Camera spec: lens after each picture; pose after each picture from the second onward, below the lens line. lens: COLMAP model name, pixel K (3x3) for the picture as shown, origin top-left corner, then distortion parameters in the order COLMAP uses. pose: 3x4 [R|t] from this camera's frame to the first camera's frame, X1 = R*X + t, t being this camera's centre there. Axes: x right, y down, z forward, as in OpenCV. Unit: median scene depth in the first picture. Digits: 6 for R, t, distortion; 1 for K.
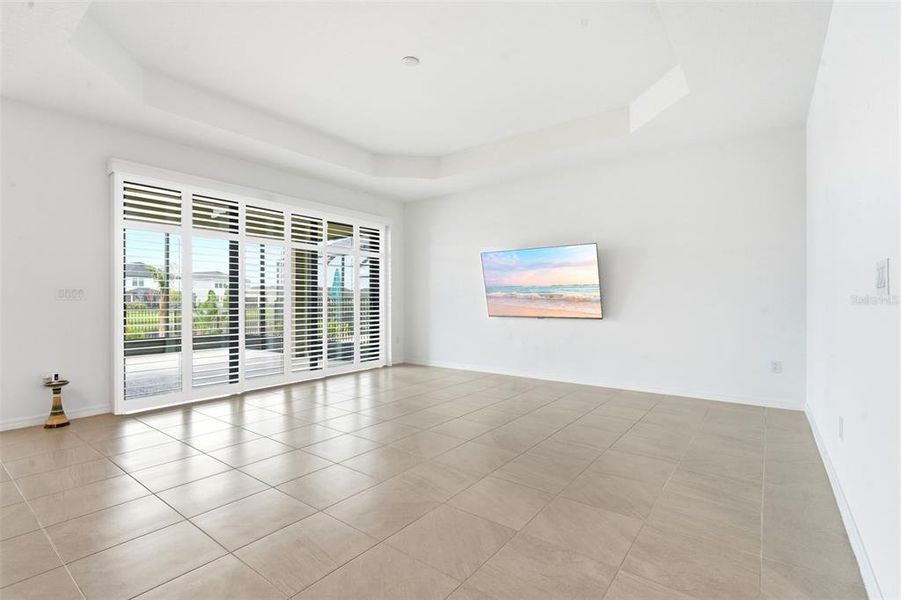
lens RADIAL K [[422.6, 0, 439.9], [0, 422.6, 297.3], [0, 0, 1]] dist [0.000876, 0.000020]
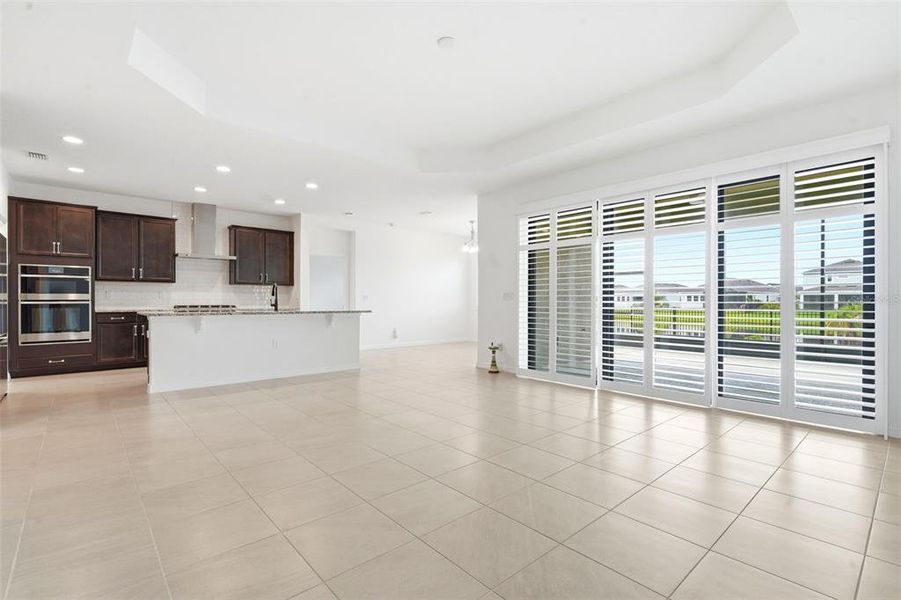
lens RADIAL K [[422.6, 0, 459.3], [0, 422.6, 304.9], [0, 0, 1]] dist [0.000876, 0.000020]
pose [[-0.197534, 0.011384, -0.980230, 0.497519], [0.008486, 0.999915, 0.009902, 0.004433], [0.980259, -0.006363, -0.197614, 0.717885]]
